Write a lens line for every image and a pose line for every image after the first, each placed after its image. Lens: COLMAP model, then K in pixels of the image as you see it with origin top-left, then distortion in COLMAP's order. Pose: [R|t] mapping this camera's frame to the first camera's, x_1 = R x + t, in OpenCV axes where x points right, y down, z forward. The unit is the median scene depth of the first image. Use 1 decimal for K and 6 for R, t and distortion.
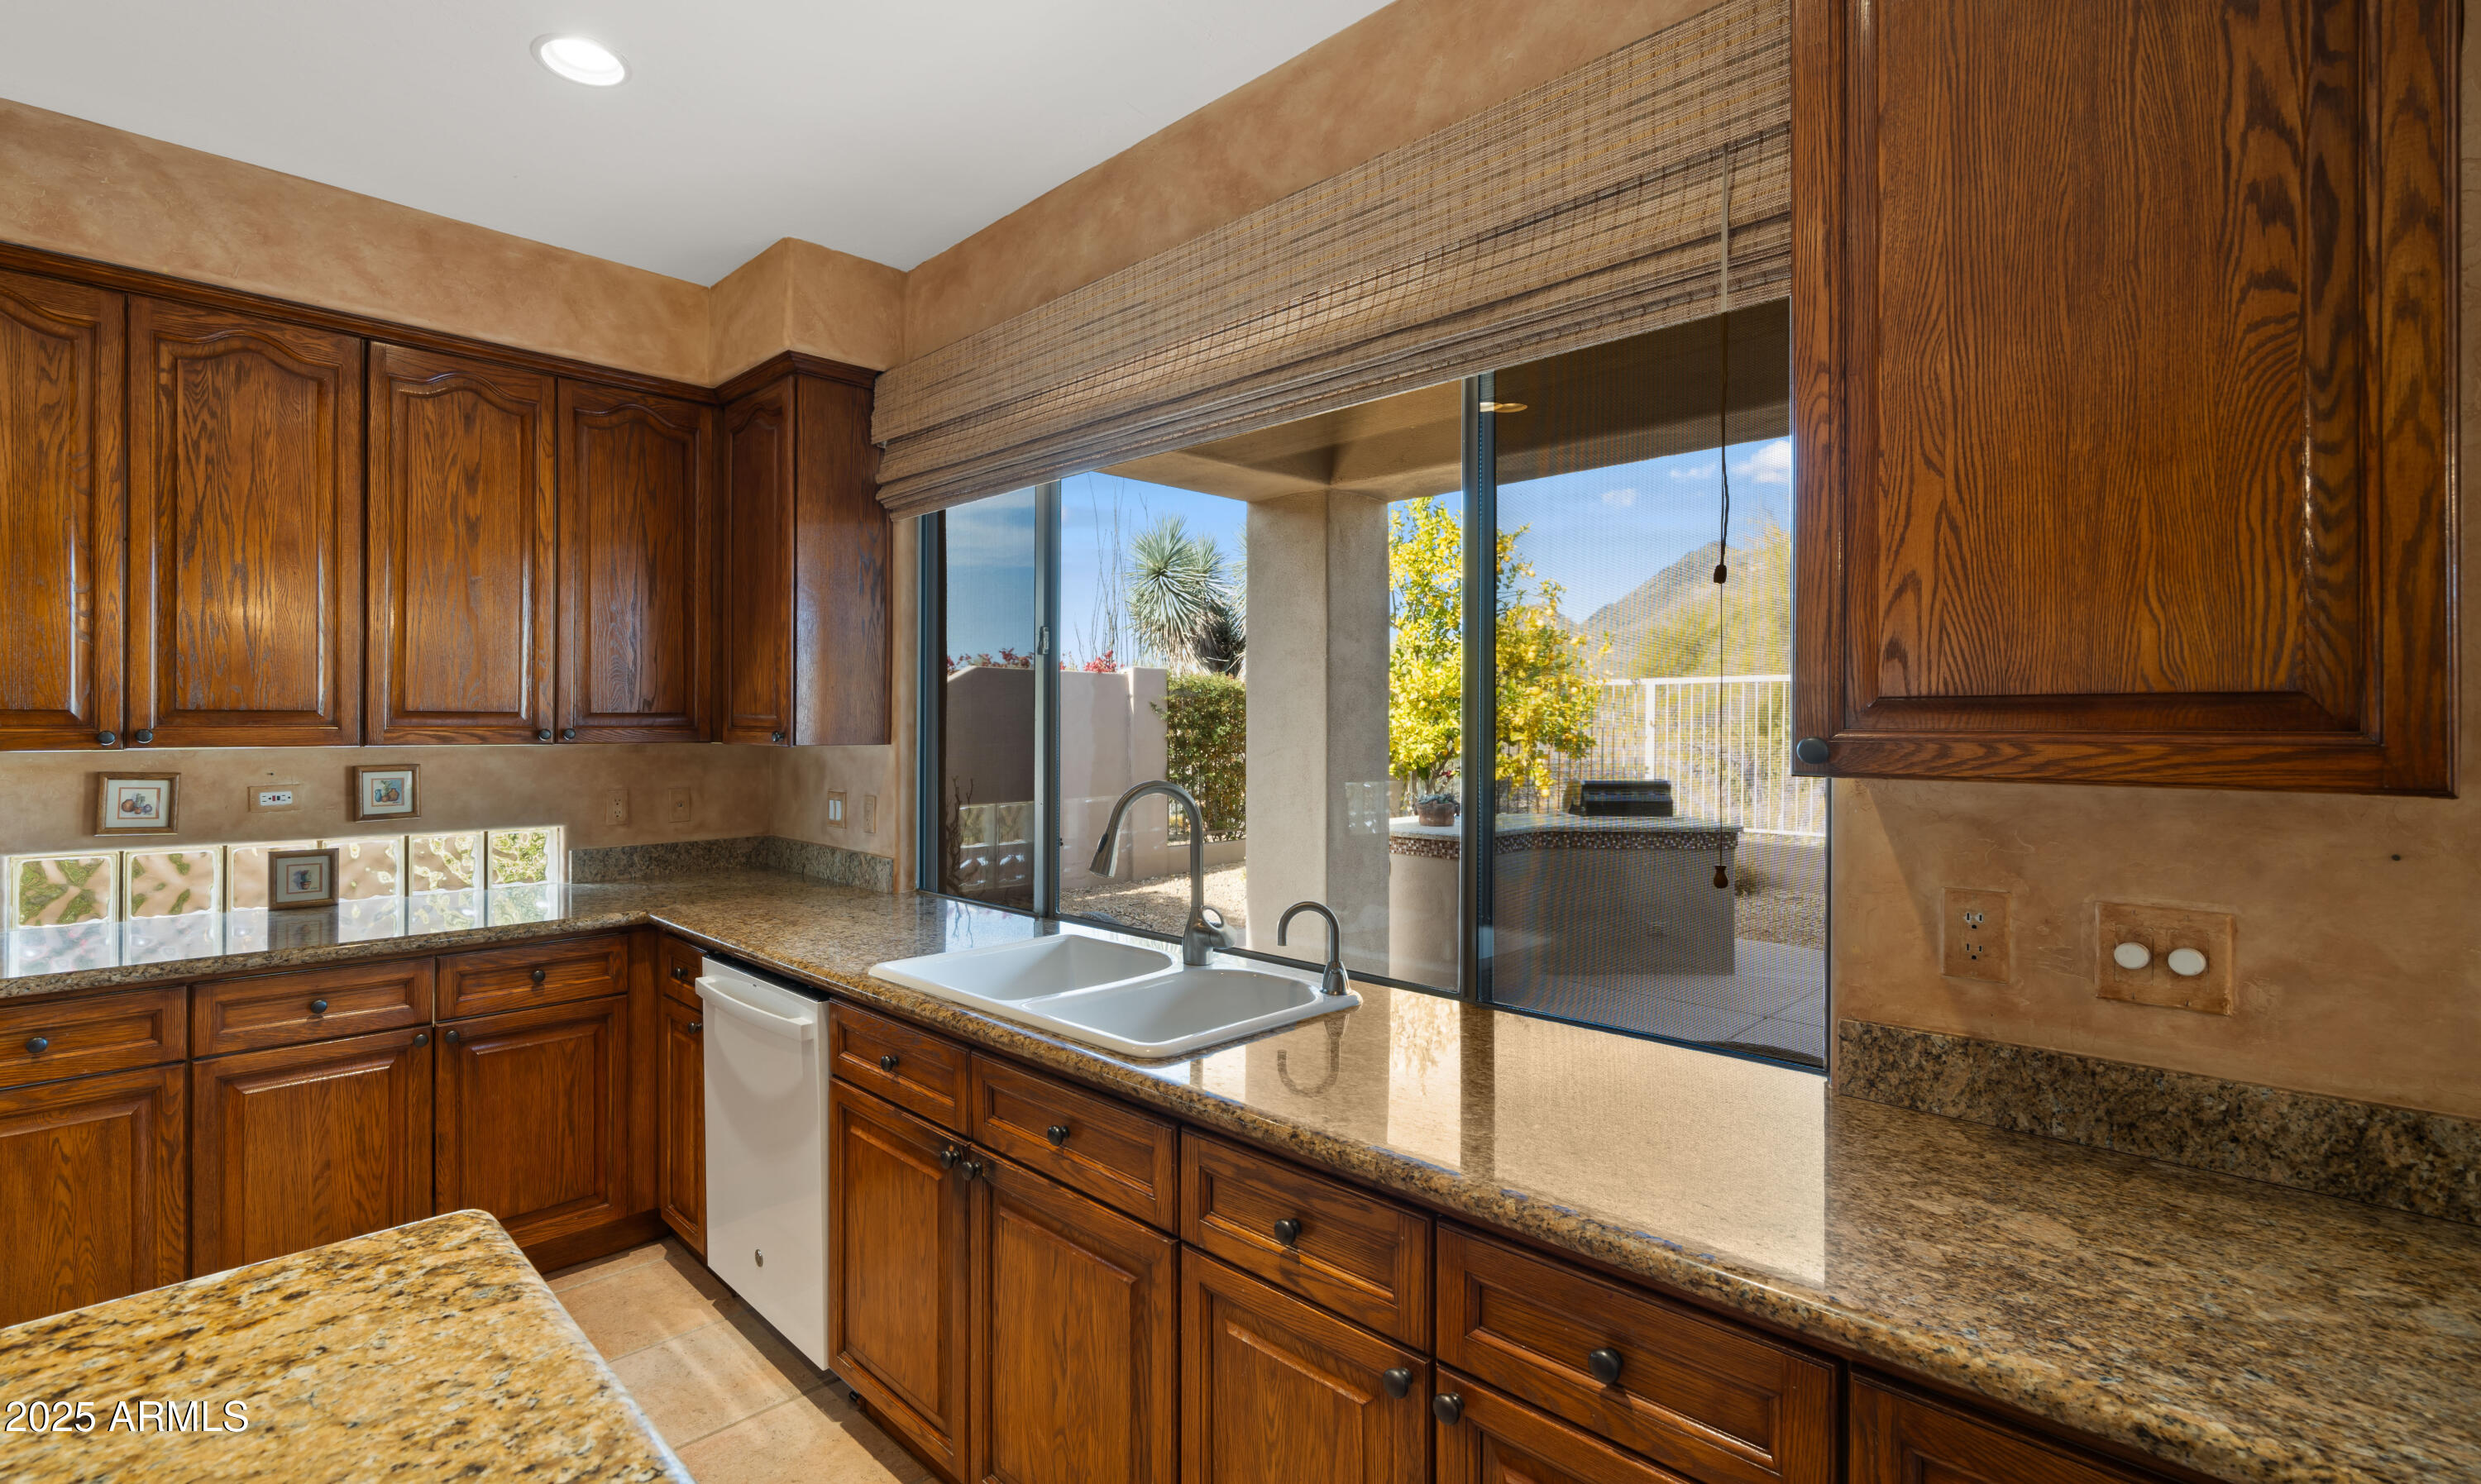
lens RADIAL K [[1119.3, 0, 1131.8], [0, 1119.3, 723.5], [0, 0, 1]] dist [-0.002941, -0.000643]
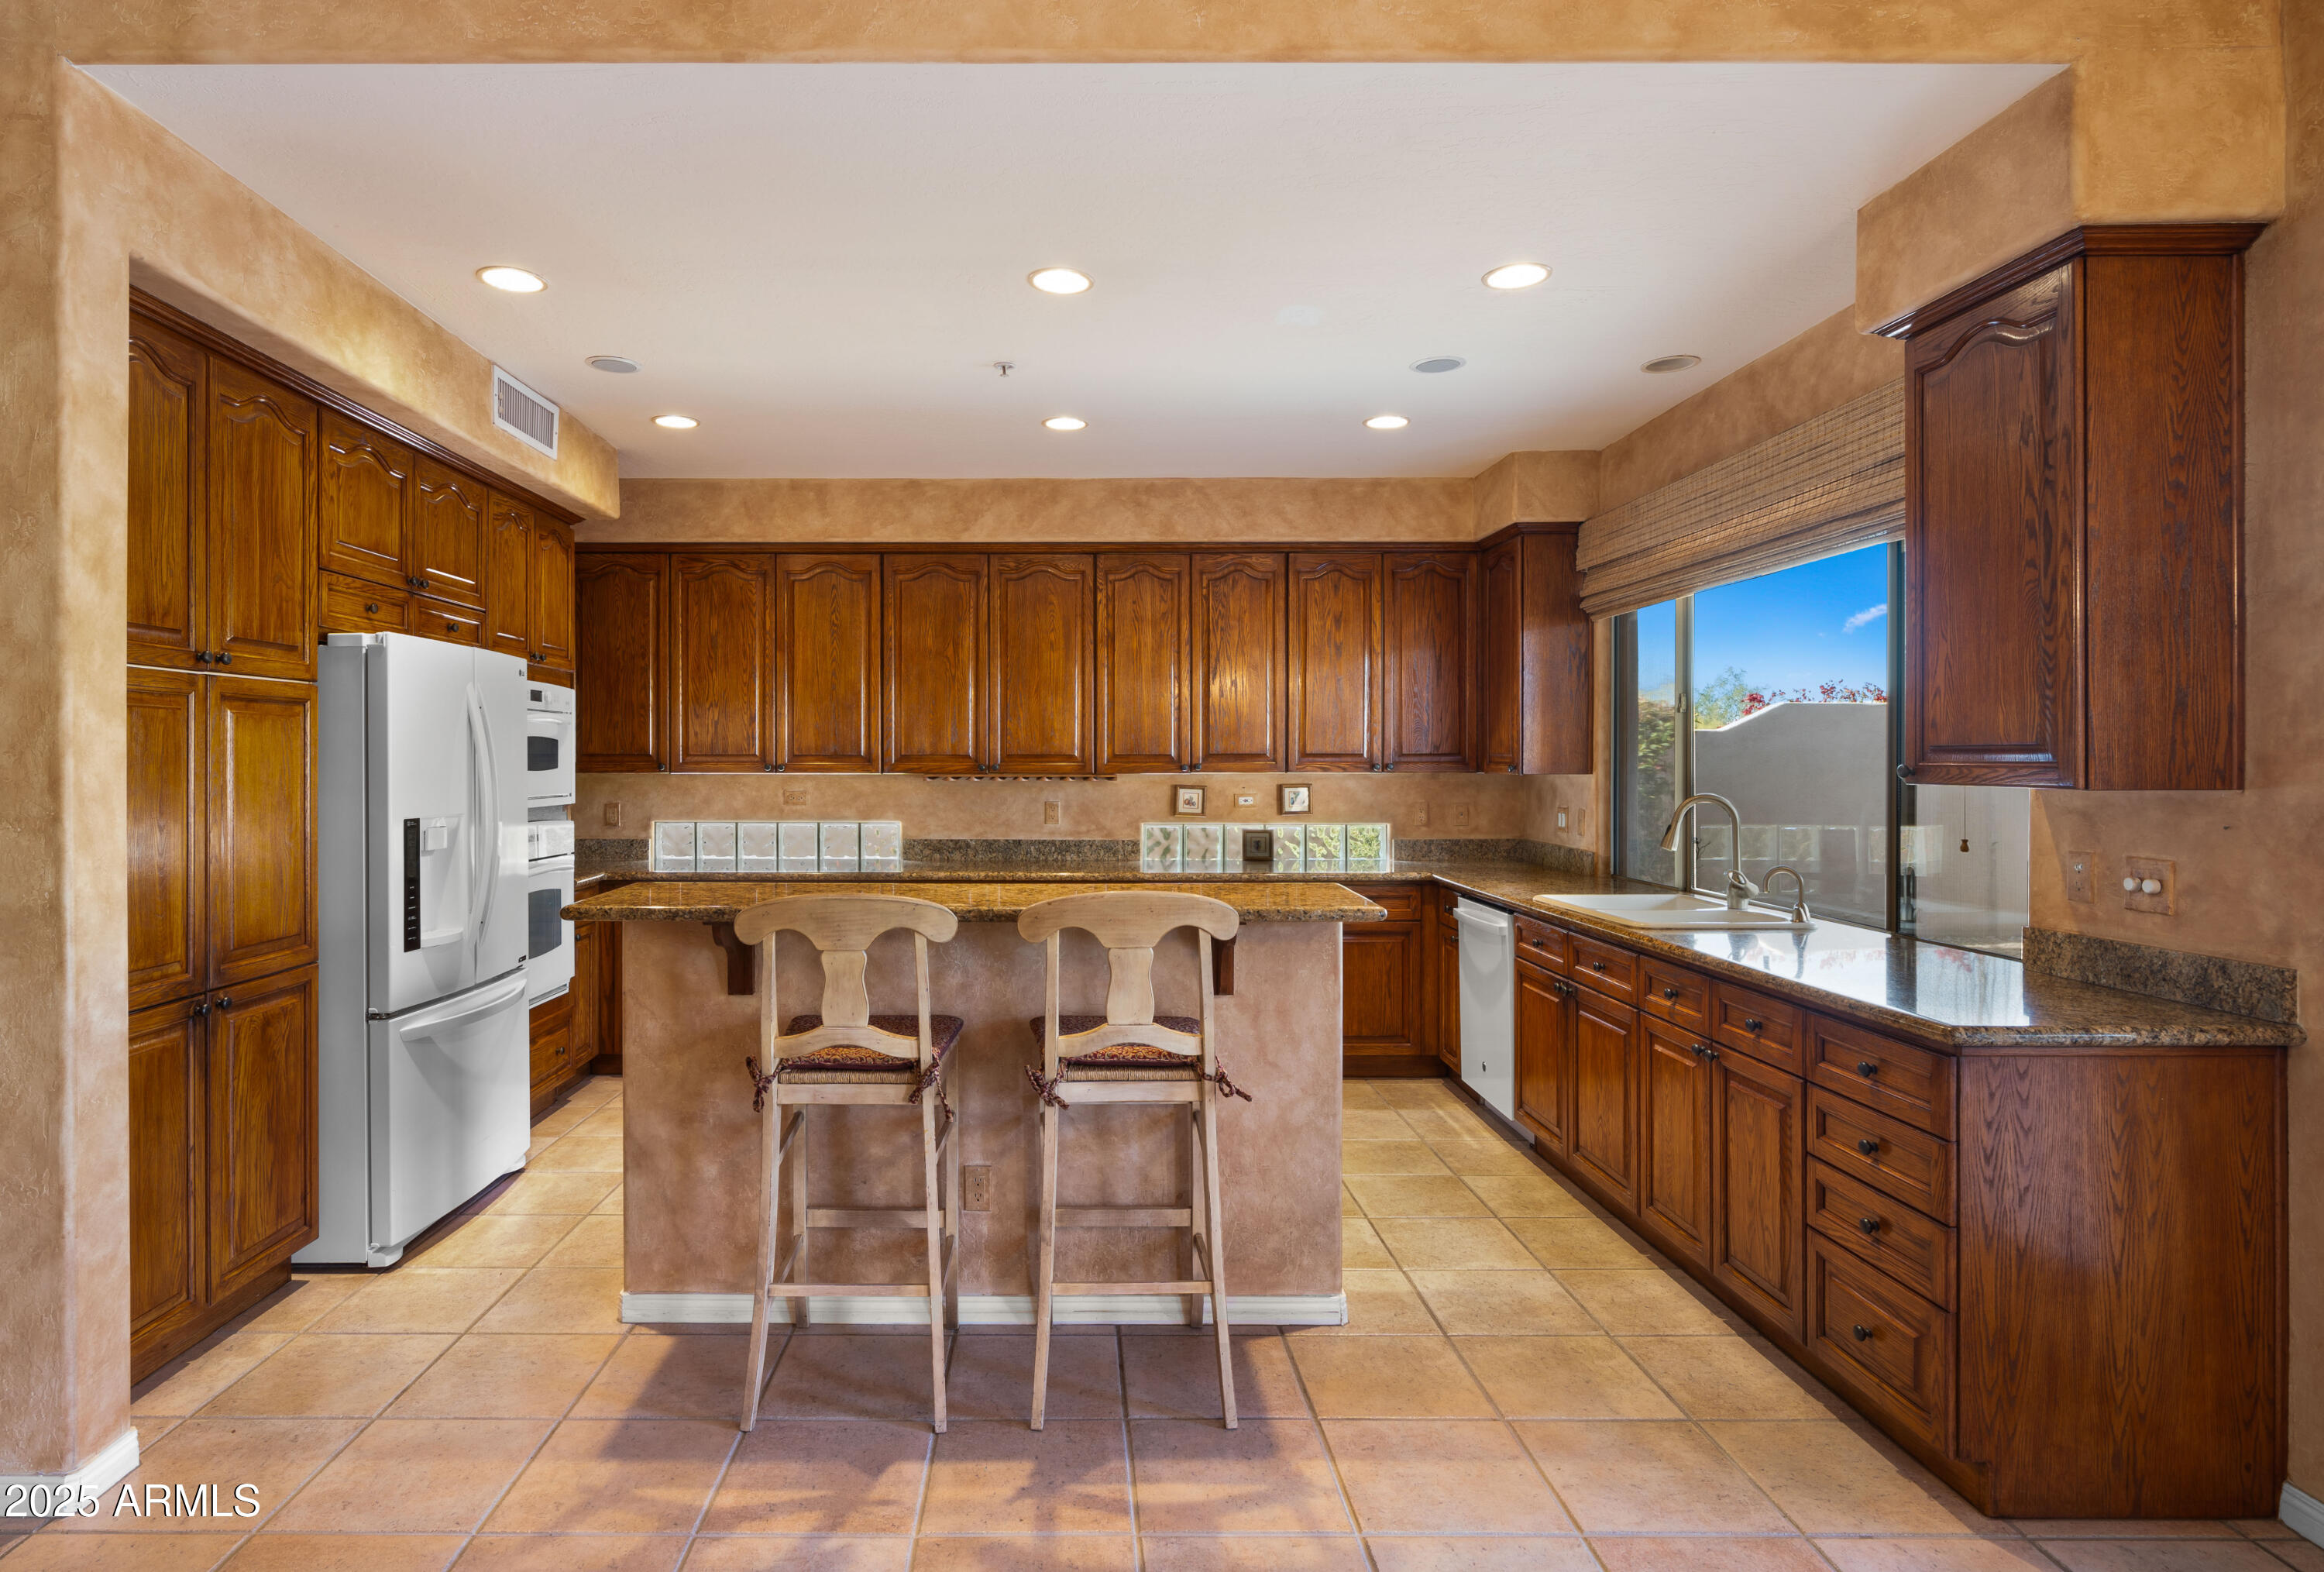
lens RADIAL K [[1260.3, 0, 1060.4], [0, 1260.3, 760.4], [0, 0, 1]] dist [-0.001364, 0.000492]
pose [[0.730757, -0.002374, -0.682634, 0.491391], [0.002361, 0.999997, -0.000951, 0.000930], [0.682634, -0.000916, 0.730760, -0.828446]]
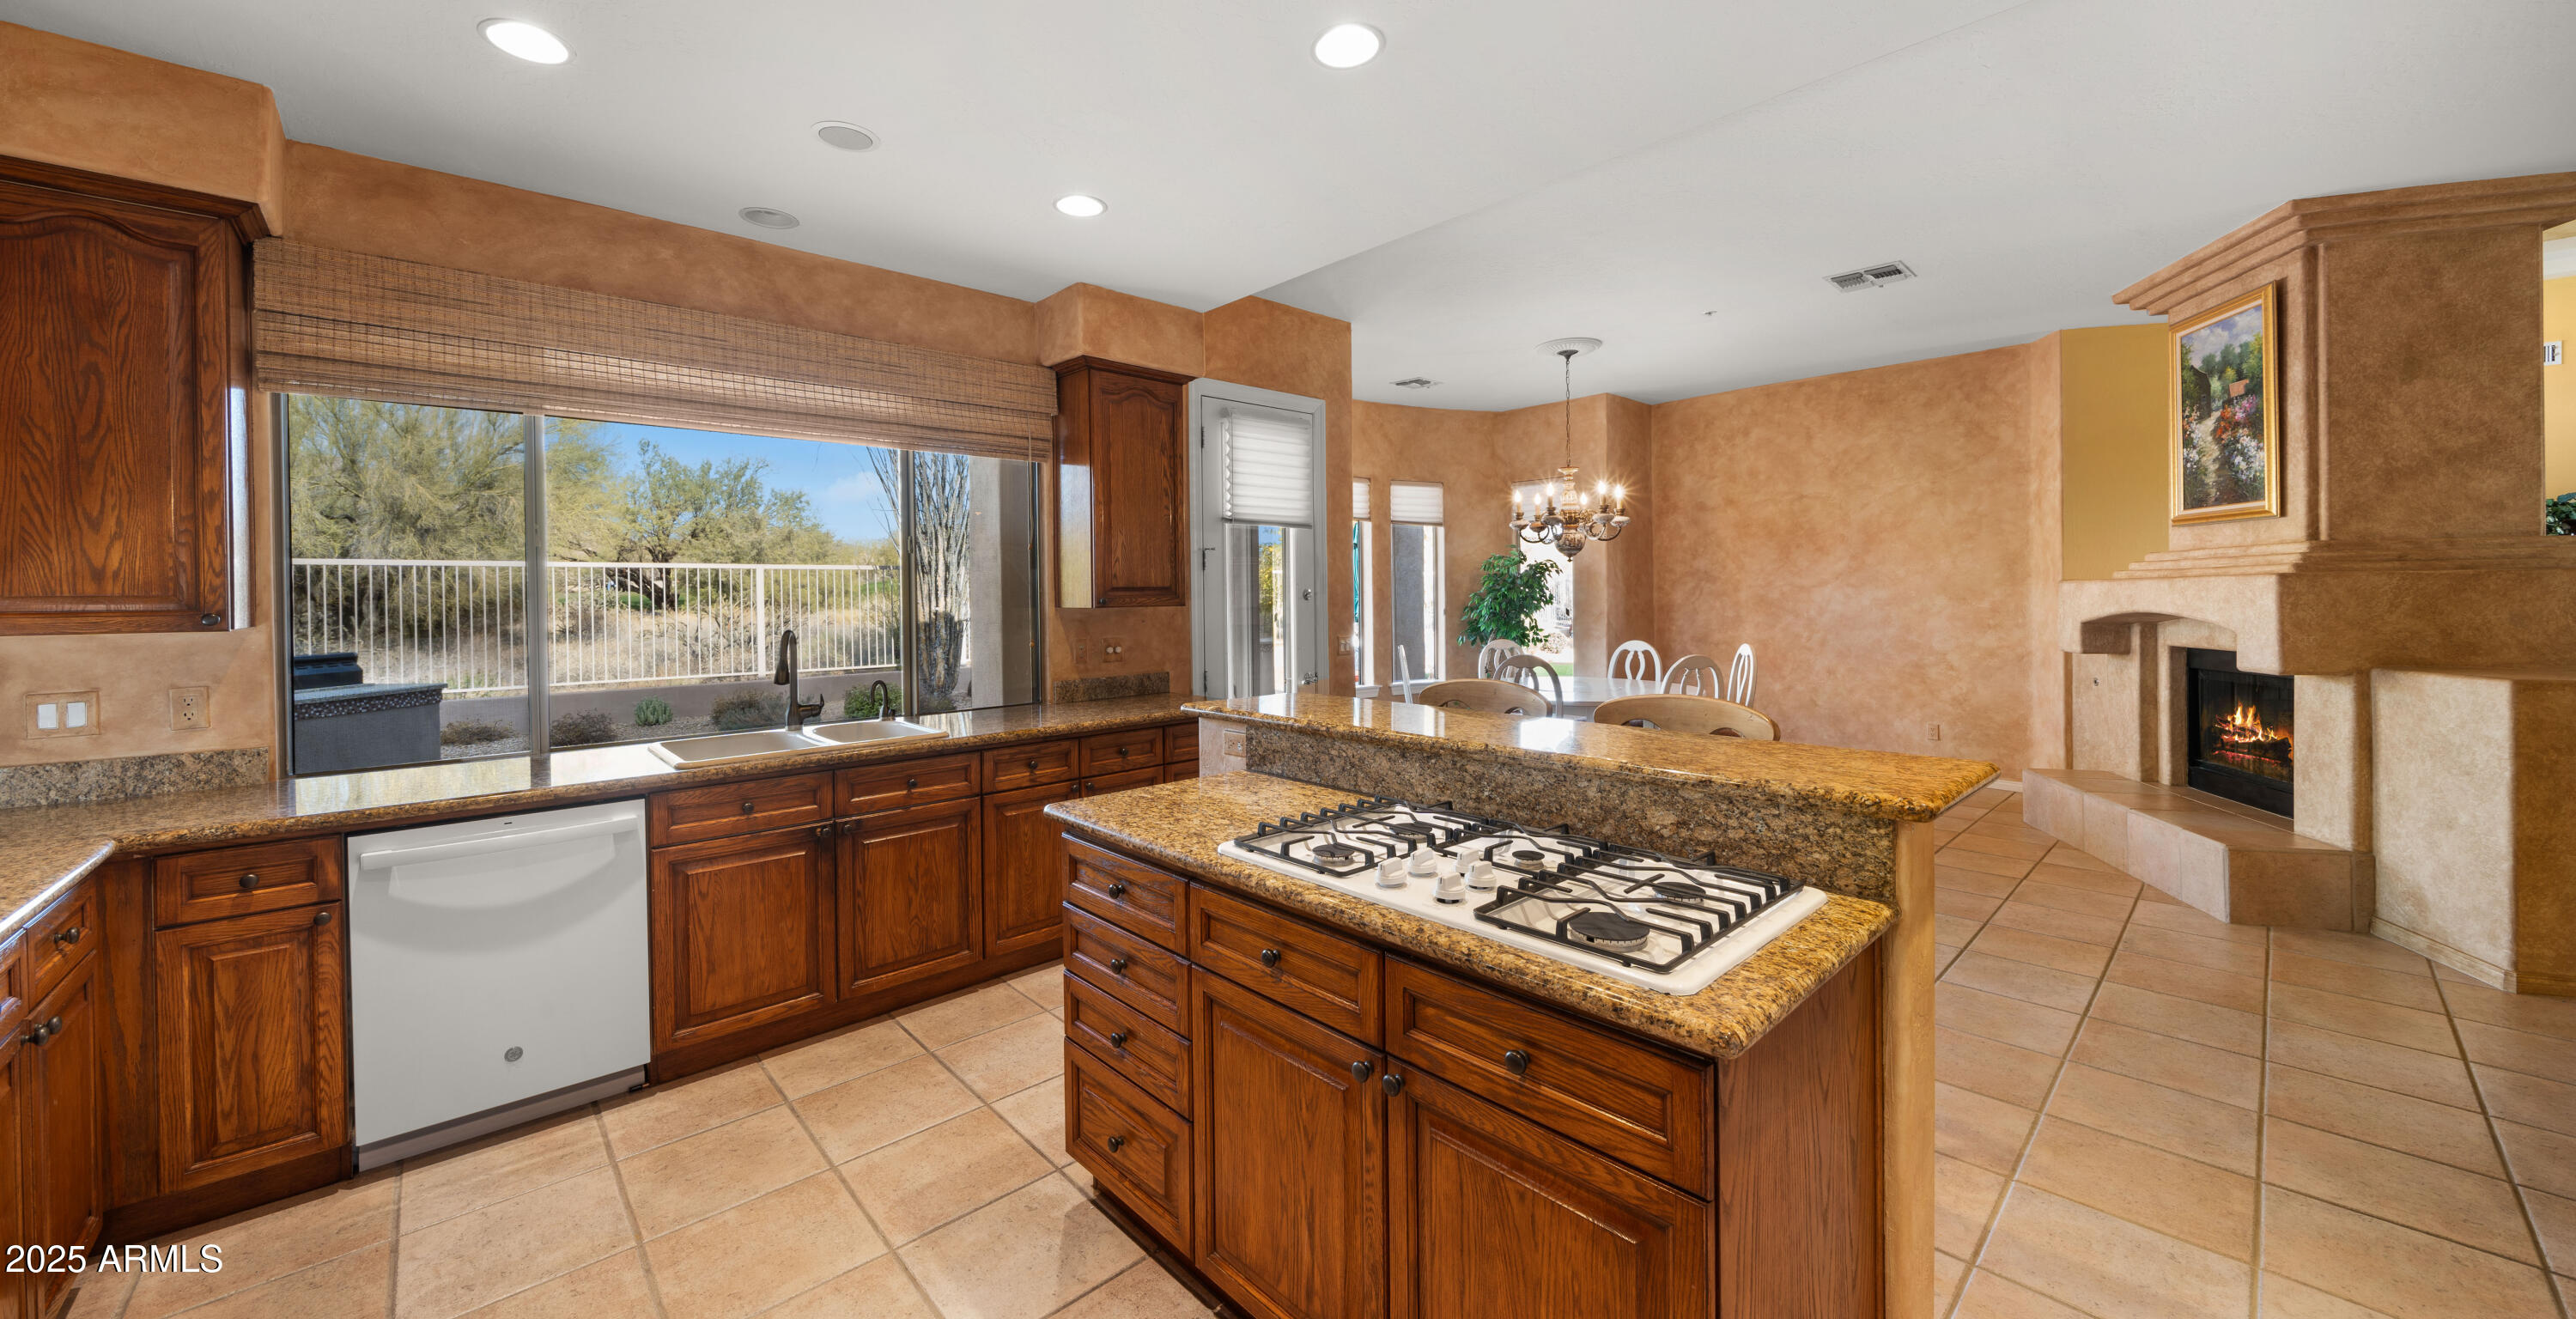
lens RADIAL K [[924.9, 0, 1281.2], [0, 924.9, 598.6], [0, 0, 1]] dist [-0.001702, -0.000446]
pose [[0.004162, -0.008989, 0.999951, -1.211908], [0.011871, 0.999890, 0.008939, -0.002570], [-0.999921, 0.011834, 0.004269, 0.167828]]
